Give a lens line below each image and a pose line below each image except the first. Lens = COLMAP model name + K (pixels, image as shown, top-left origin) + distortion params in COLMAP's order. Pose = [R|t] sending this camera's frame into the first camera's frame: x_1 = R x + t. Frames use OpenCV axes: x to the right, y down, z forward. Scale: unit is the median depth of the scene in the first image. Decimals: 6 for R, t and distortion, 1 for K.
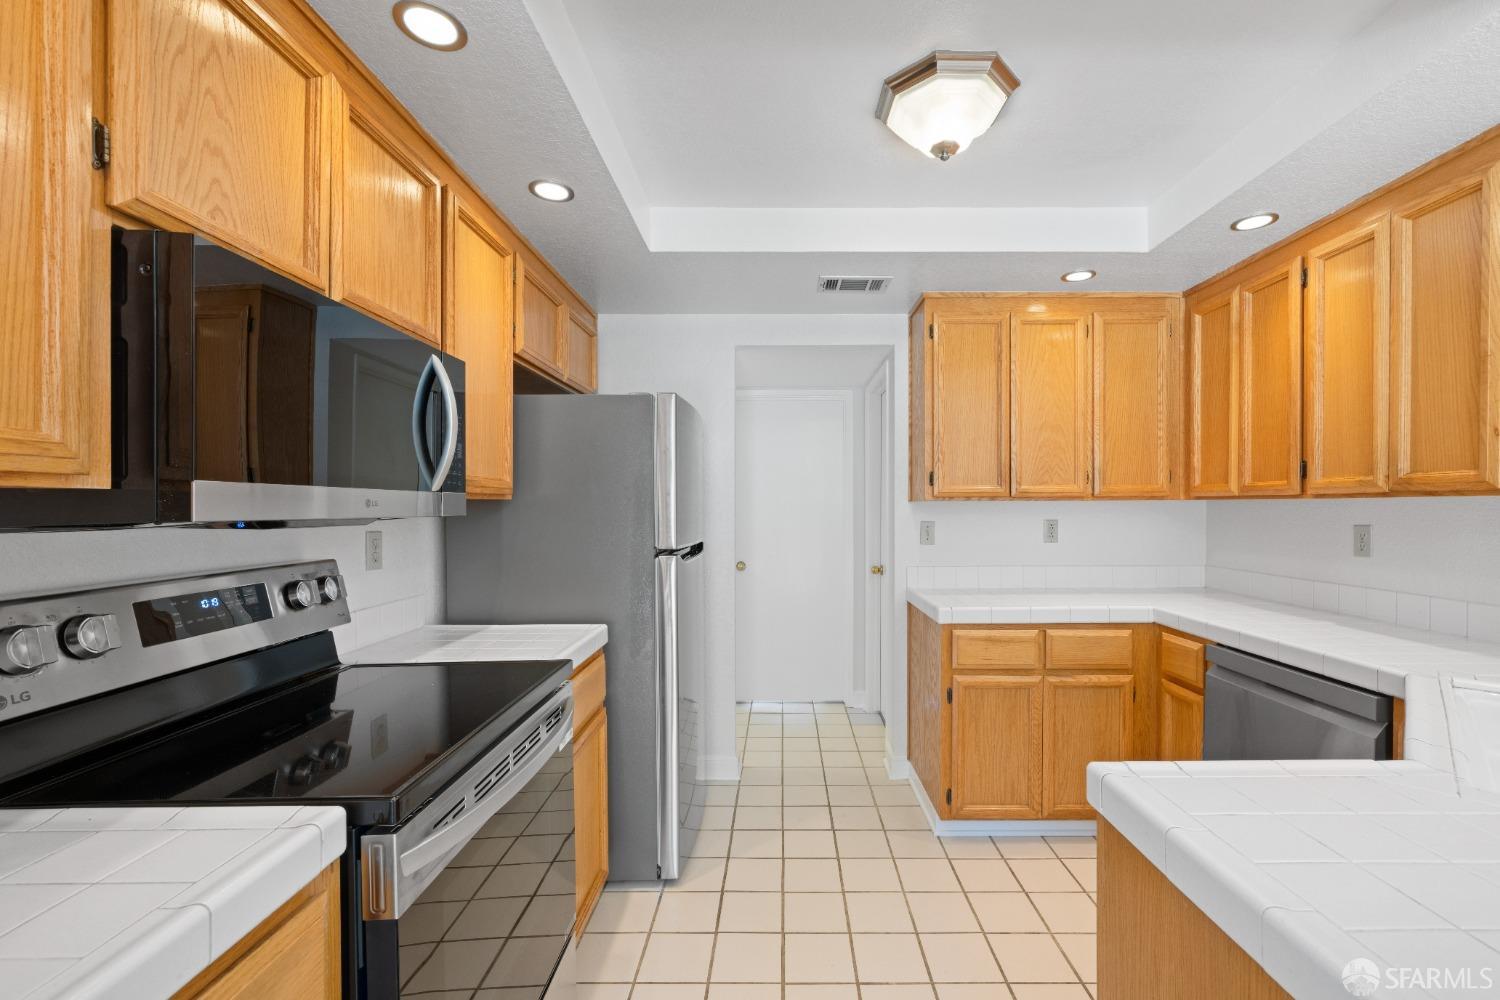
lens RADIAL K [[574.9, 0, 743.8], [0, 574.9, 511.4], [0, 0, 1]] dist [0.000142, -0.000036]
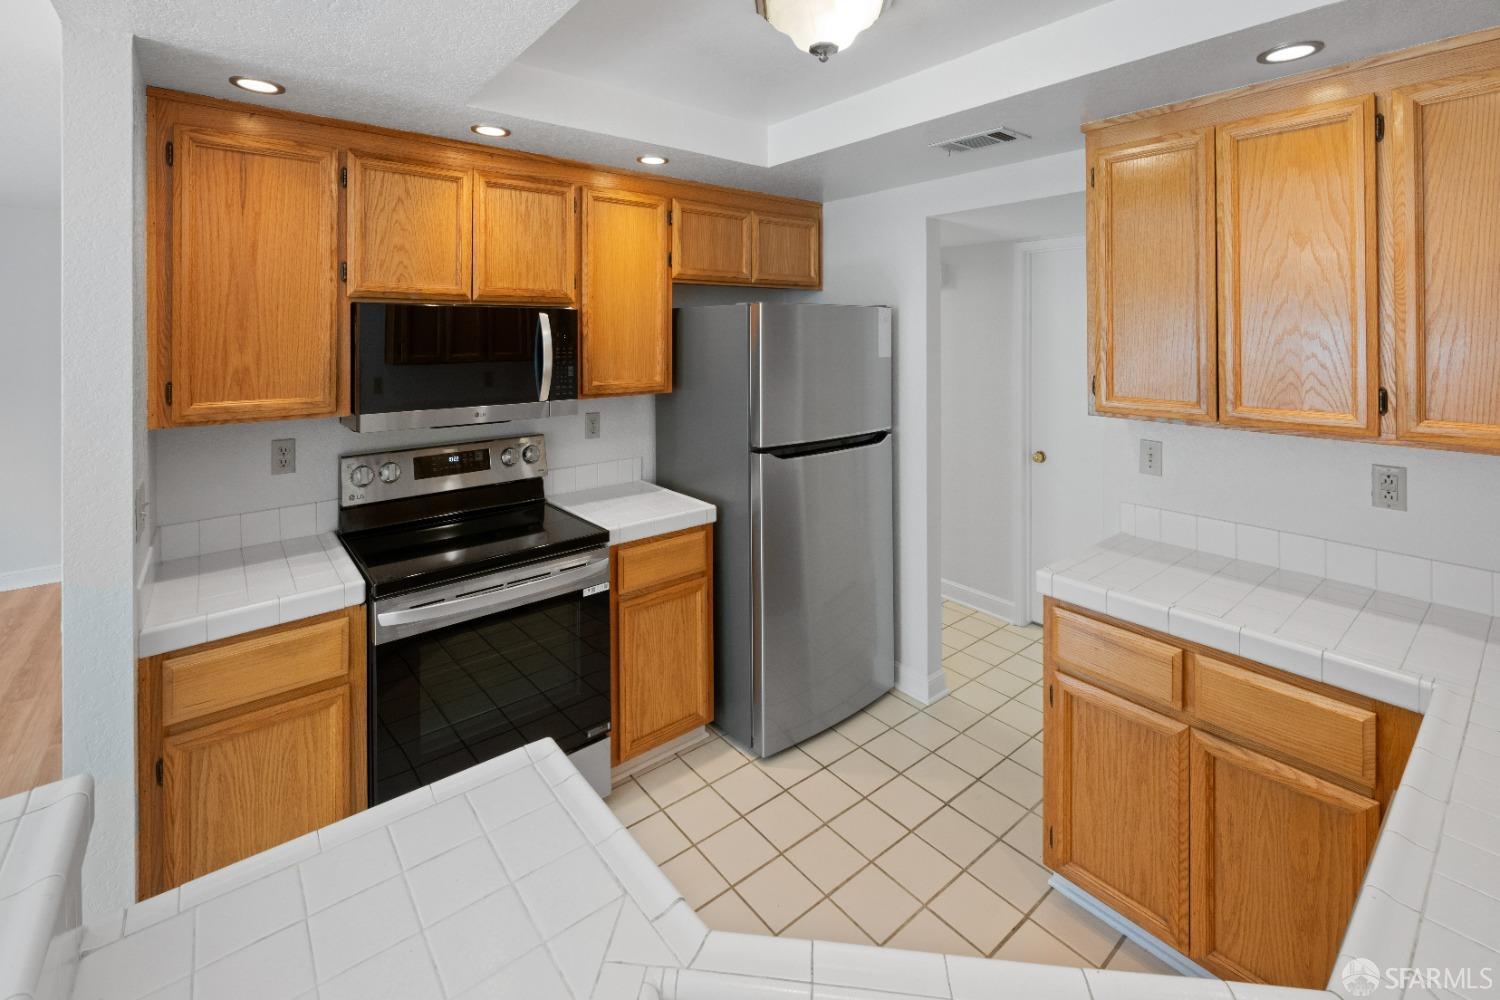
lens RADIAL K [[671.8, 0, 805.1], [0, 671.8, 317.0], [0, 0, 1]] dist [0.000302, 0.000192]
pose [[0.664771, -0.008753, -0.746996, 0.902223], [0.002240, 0.999950, -0.009724, -0.171312], [0.747044, 0.004792, 0.664758, 0.234262]]
